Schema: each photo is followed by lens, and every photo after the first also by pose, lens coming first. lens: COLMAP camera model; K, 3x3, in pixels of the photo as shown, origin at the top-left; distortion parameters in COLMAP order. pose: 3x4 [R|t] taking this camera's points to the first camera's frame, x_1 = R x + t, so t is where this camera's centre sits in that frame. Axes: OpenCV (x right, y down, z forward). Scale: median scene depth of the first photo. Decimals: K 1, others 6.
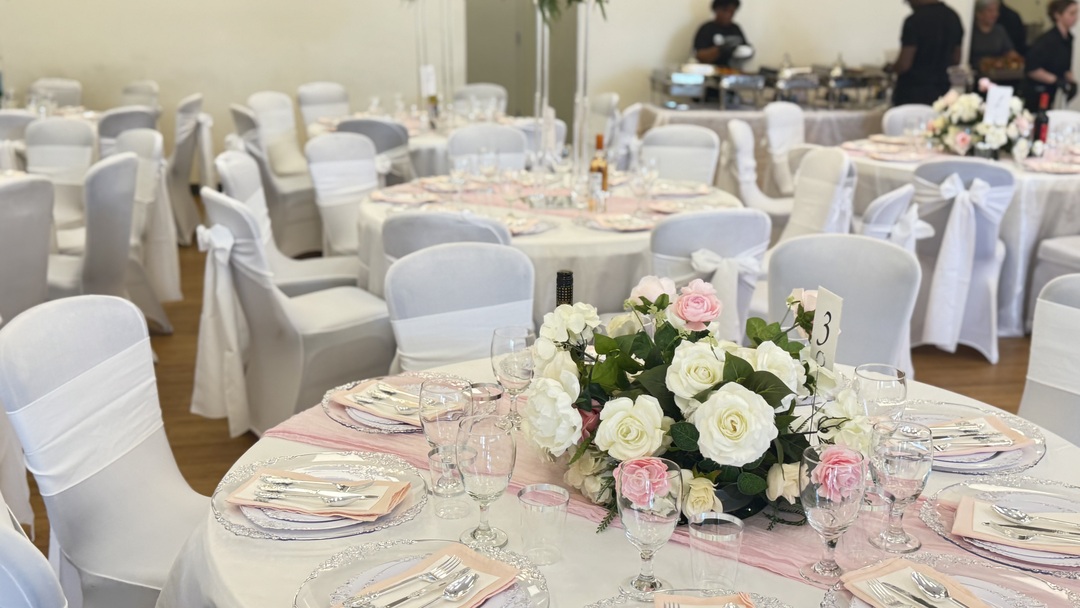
lens RADIAL K [[1097.9, 0, 540.0], [0, 1097.9, 304.0], [0, 0, 1]] dist [0.191359, -0.421315]
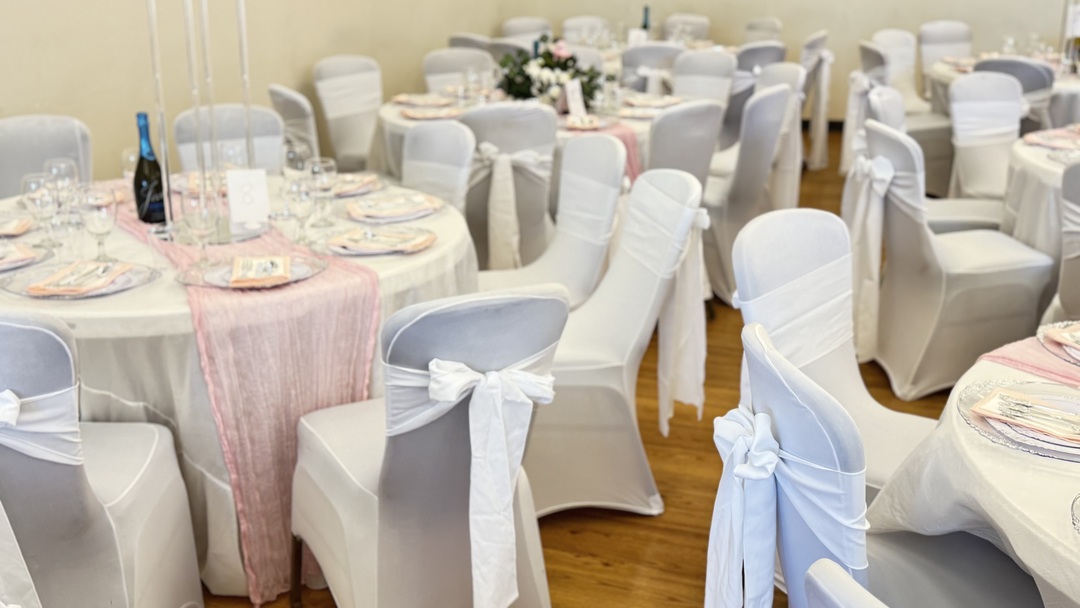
lens RADIAL K [[1097.9, 0, 540.0], [0, 1097.9, 304.0], [0, 0, 1]] dist [0.191359, -0.421315]
pose [[0.888175, 0.139579, -0.437793, -0.069291], [-0.117442, 0.990059, 0.077393, 0.015099], [0.444244, -0.017323, 0.895739, -0.048542]]
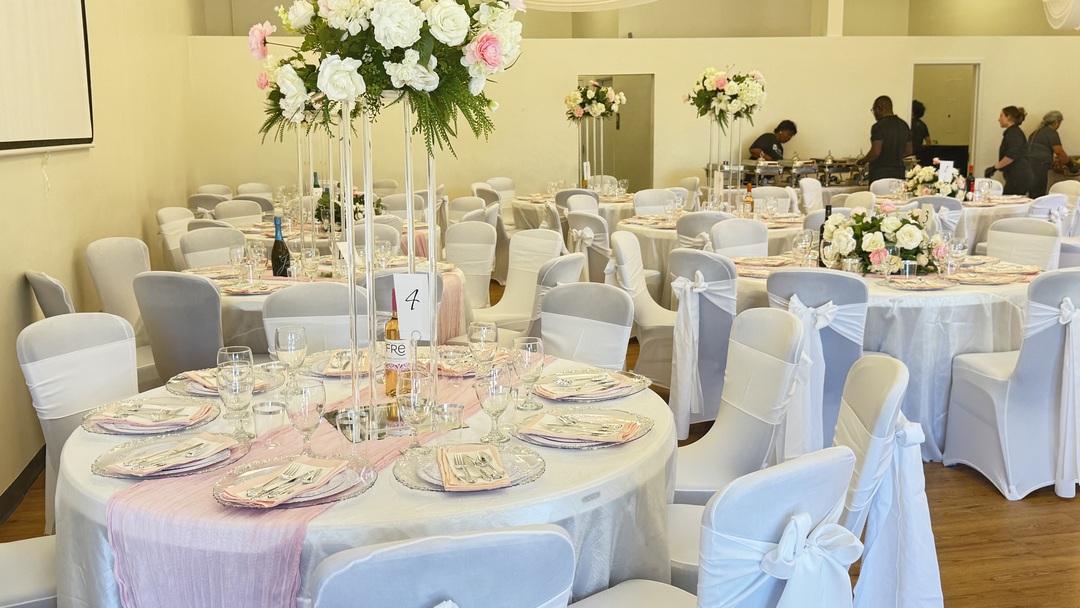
lens RADIAL K [[995.6, 0, 540.0], [0, 995.6, 304.0], [0, 0, 1]] dist [0.174288, -0.355936]
pose [[0.999018, -0.026395, 0.035598, -0.281755], [0.029485, 0.995571, -0.089265, 0.149022], [-0.033084, 0.090227, 0.995372, -0.529546]]
